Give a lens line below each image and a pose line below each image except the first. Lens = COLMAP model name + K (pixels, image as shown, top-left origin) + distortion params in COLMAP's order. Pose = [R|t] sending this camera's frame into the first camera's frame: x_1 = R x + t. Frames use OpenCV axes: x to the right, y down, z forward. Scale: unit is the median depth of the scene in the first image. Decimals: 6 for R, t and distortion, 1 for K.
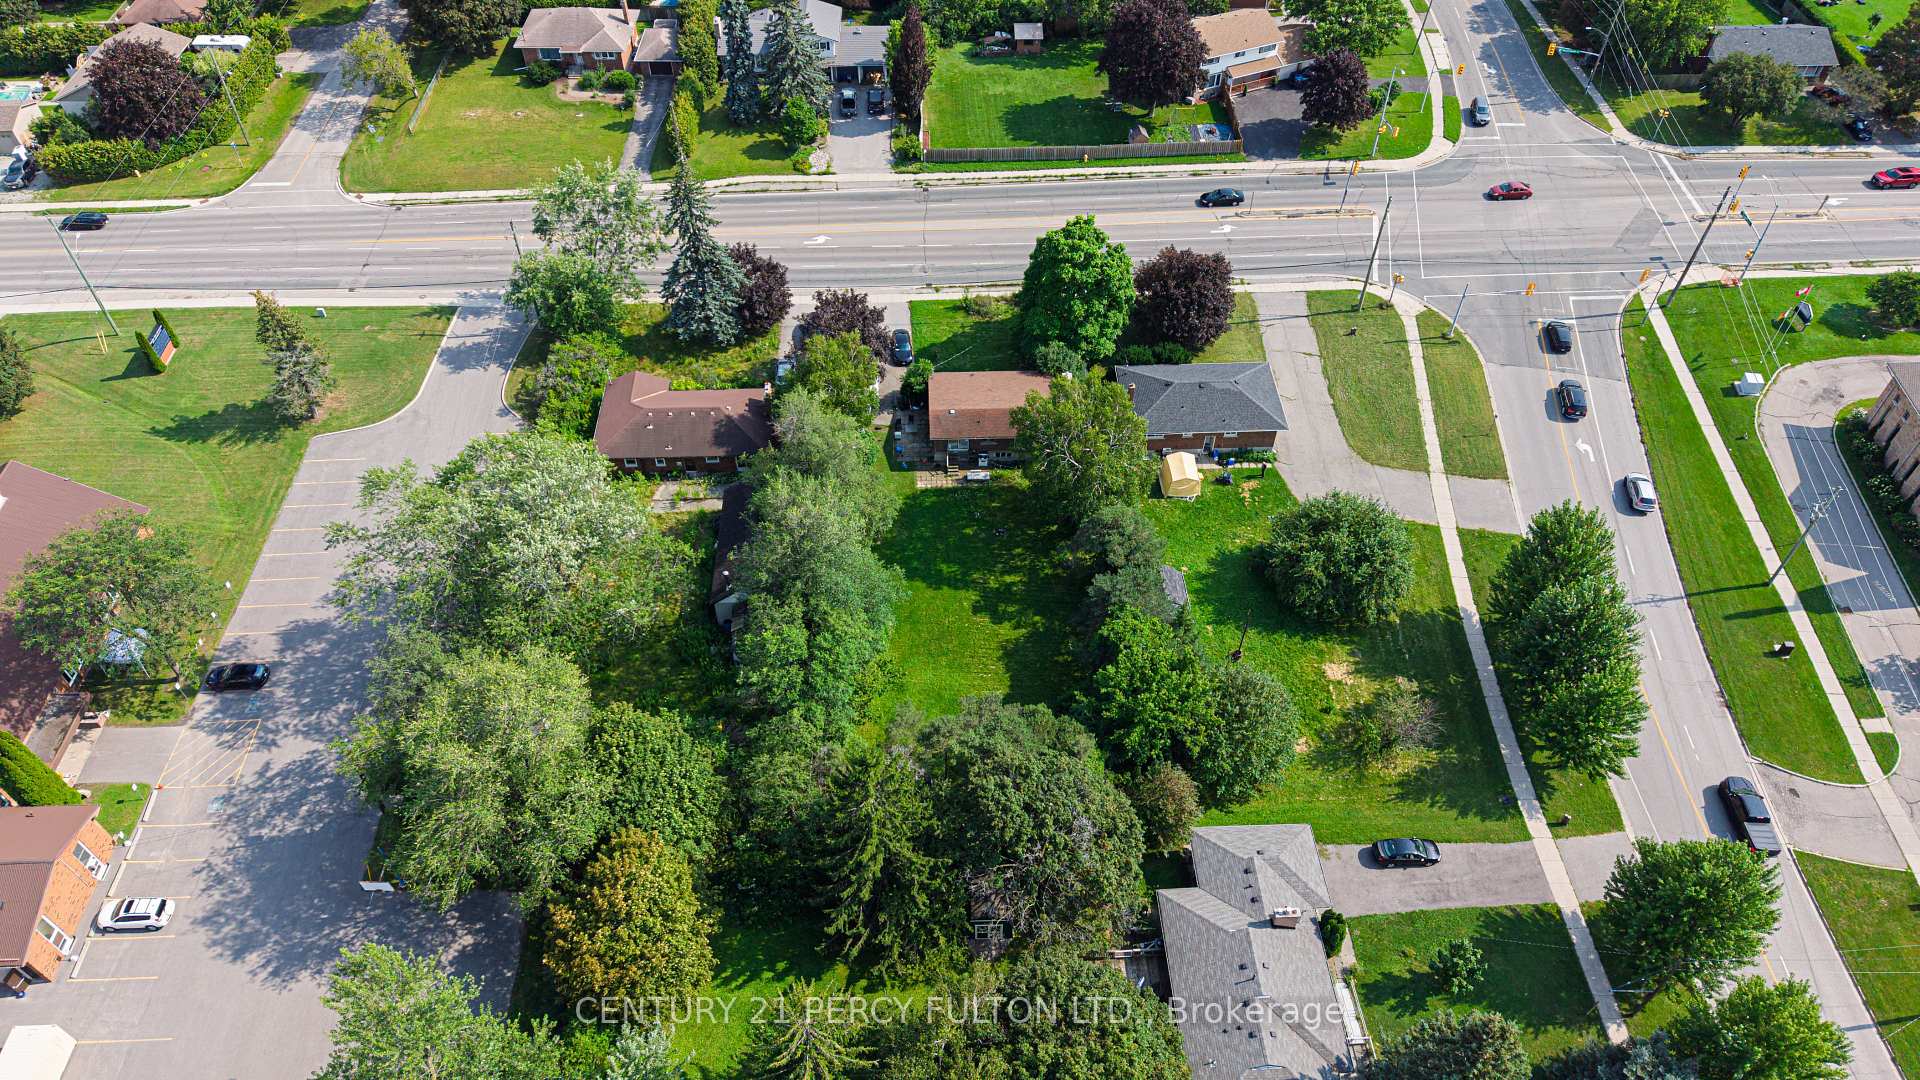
lens RADIAL K [[1272.8, 0, 960.0], [0, 1272.8, 540.0], [0, 0, 1]] dist [0.055228, -0.062097]
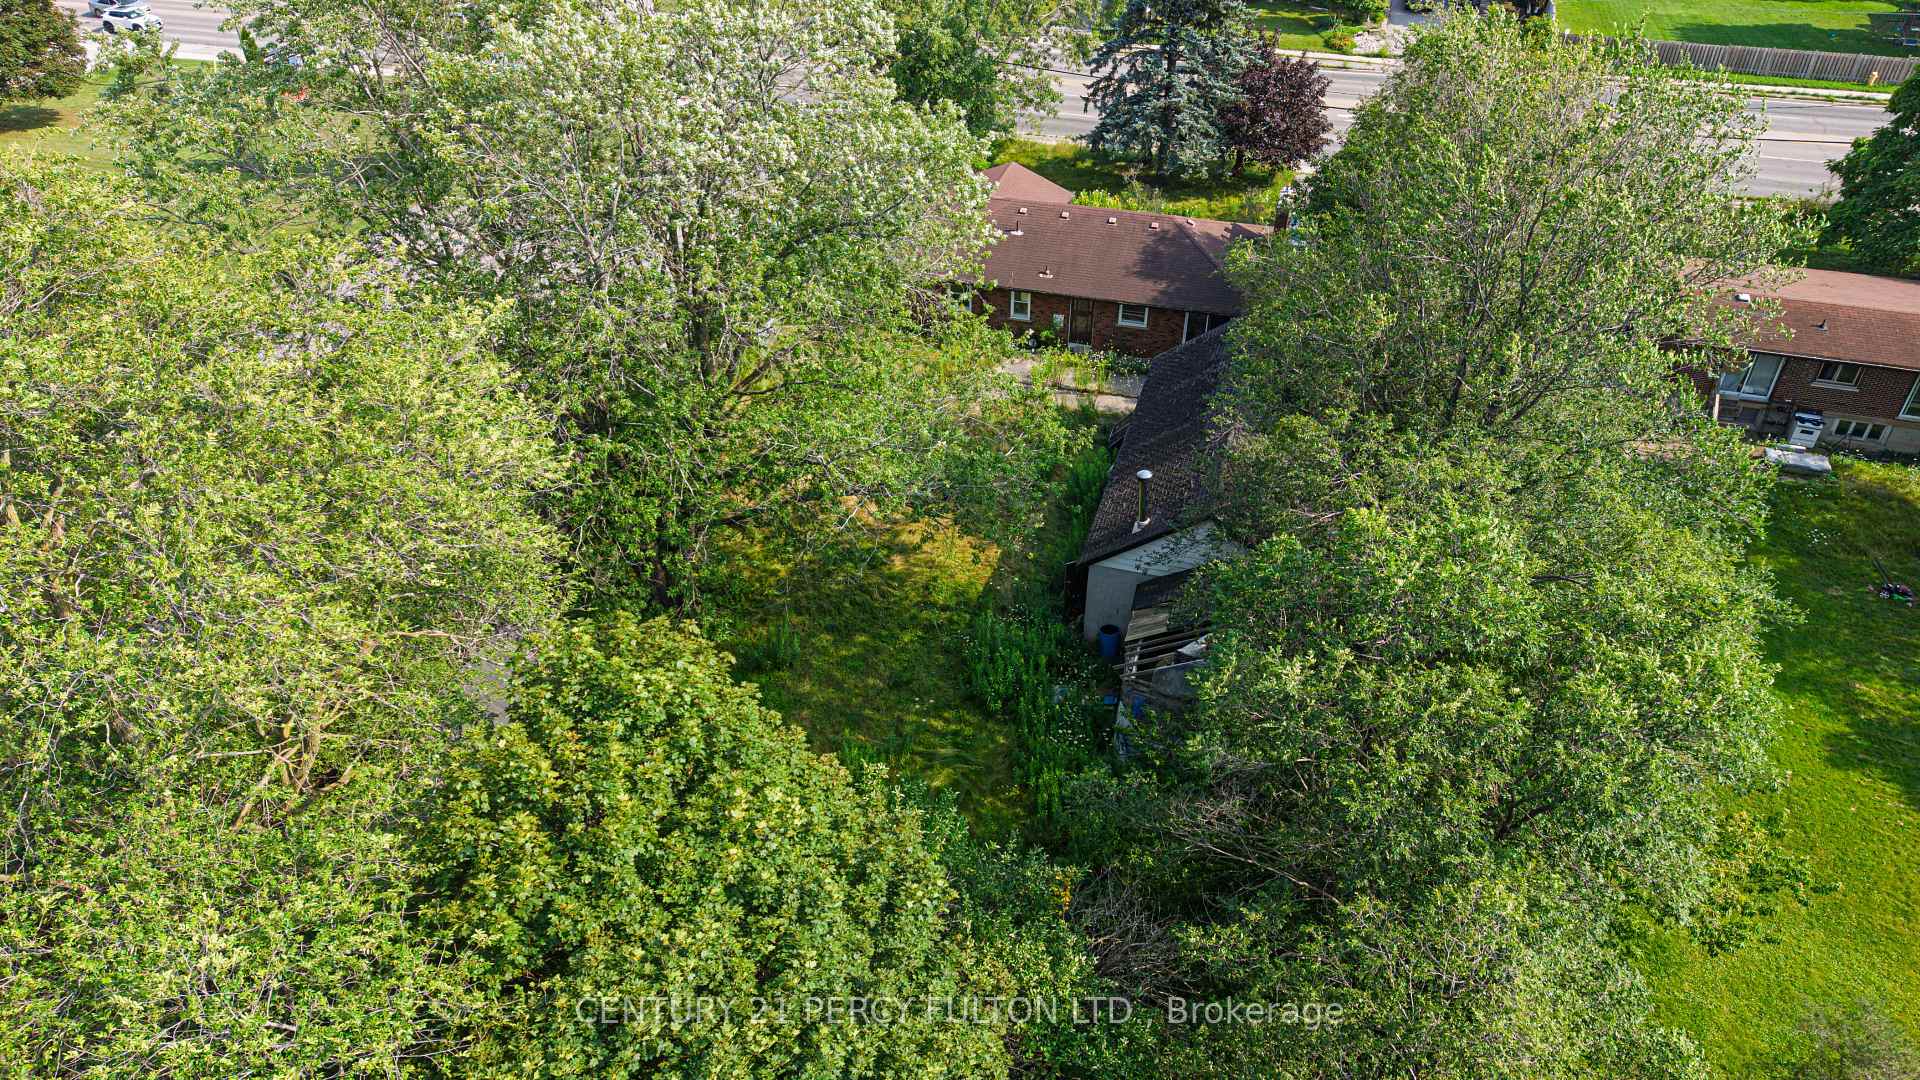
lens RADIAL K [[1272.8, 0, 960.0], [0, 1272.8, 540.0], [0, 0, 1]] dist [0.055228, -0.062097]
pose [[0.947475, 0.191334, -0.256287, -0.115049], [-0.238342, 0.956738, -0.166870, 0.093231], [0.213272, 0.219189, 0.952088, 0.545900]]
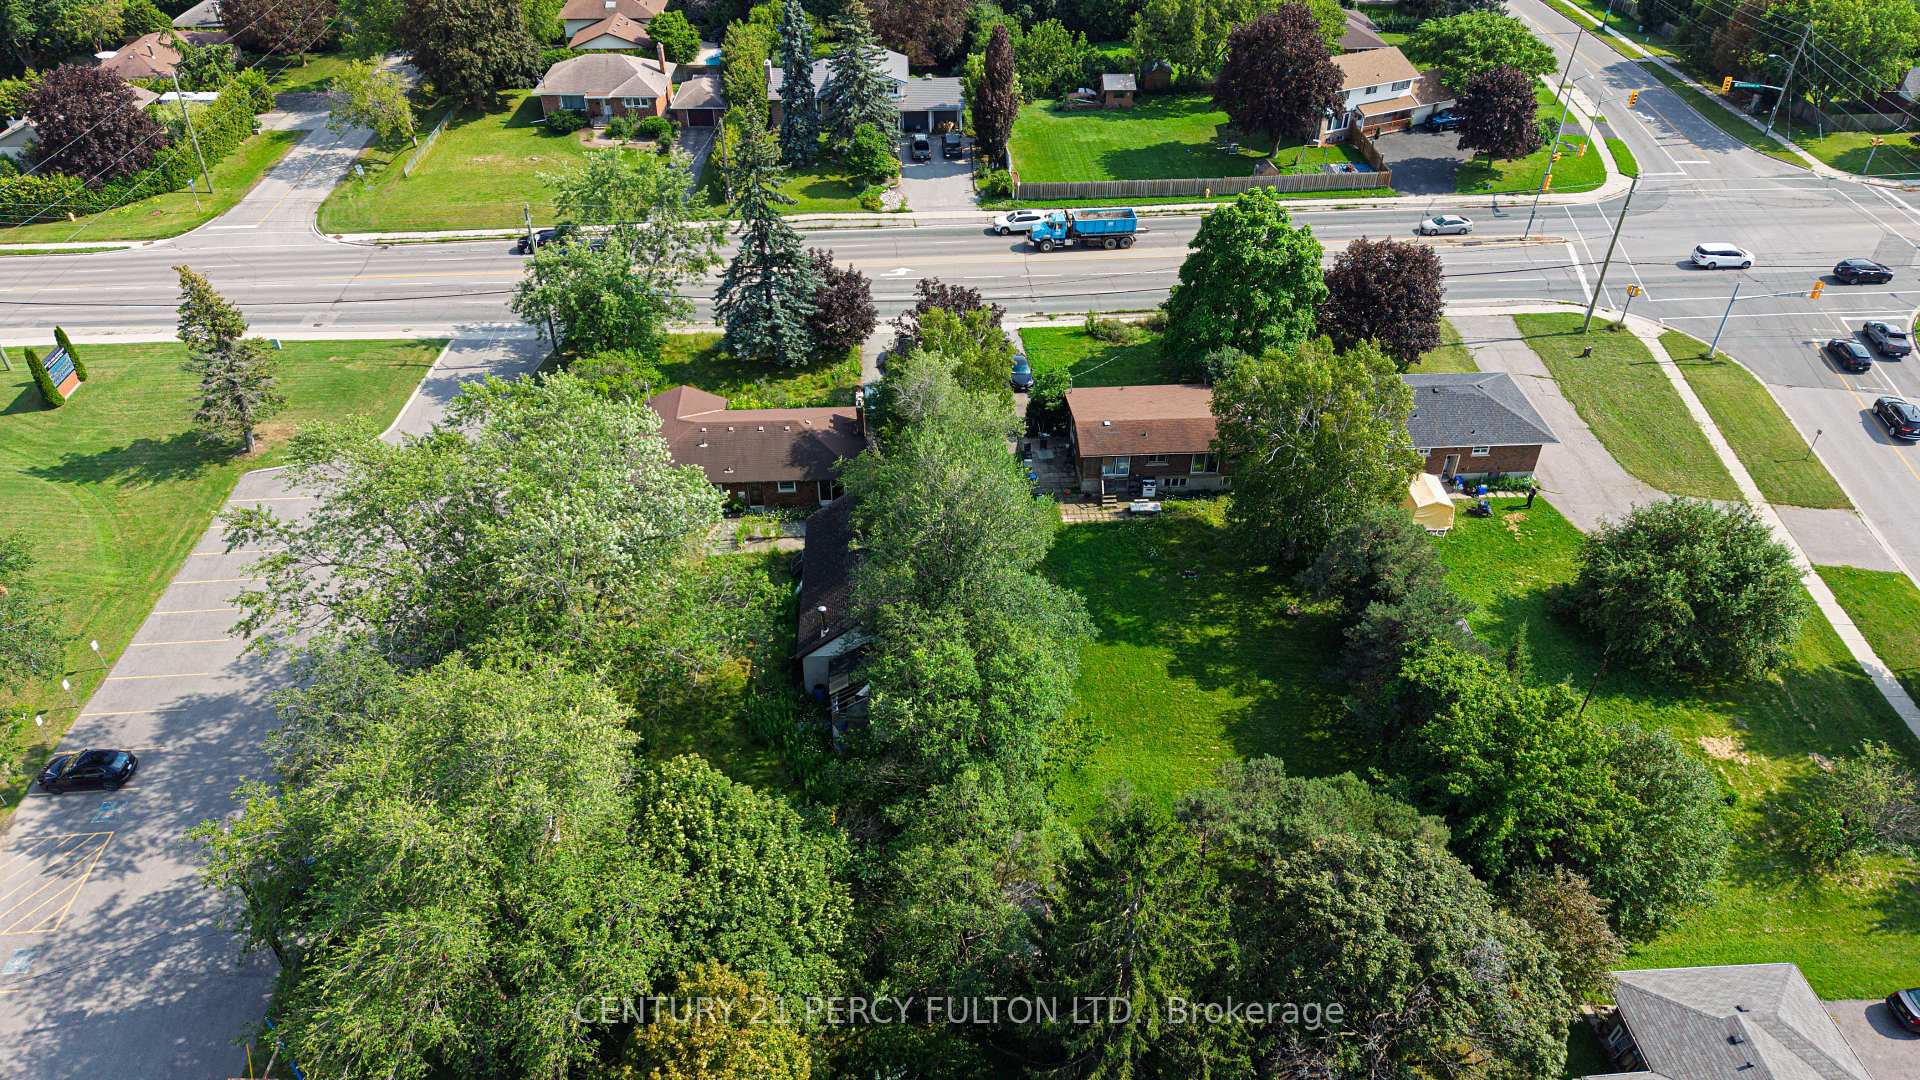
lens RADIAL K [[1272.8, 0, 960.0], [0, 1272.8, 540.0], [0, 0, 1]] dist [0.055228, -0.062097]
pose [[0.999849, -0.011051, 0.013374, -0.097815], [0.013233, 0.984307, -0.175970, 0.091289], [-0.011219, 0.176120, 0.984305, 0.262169]]
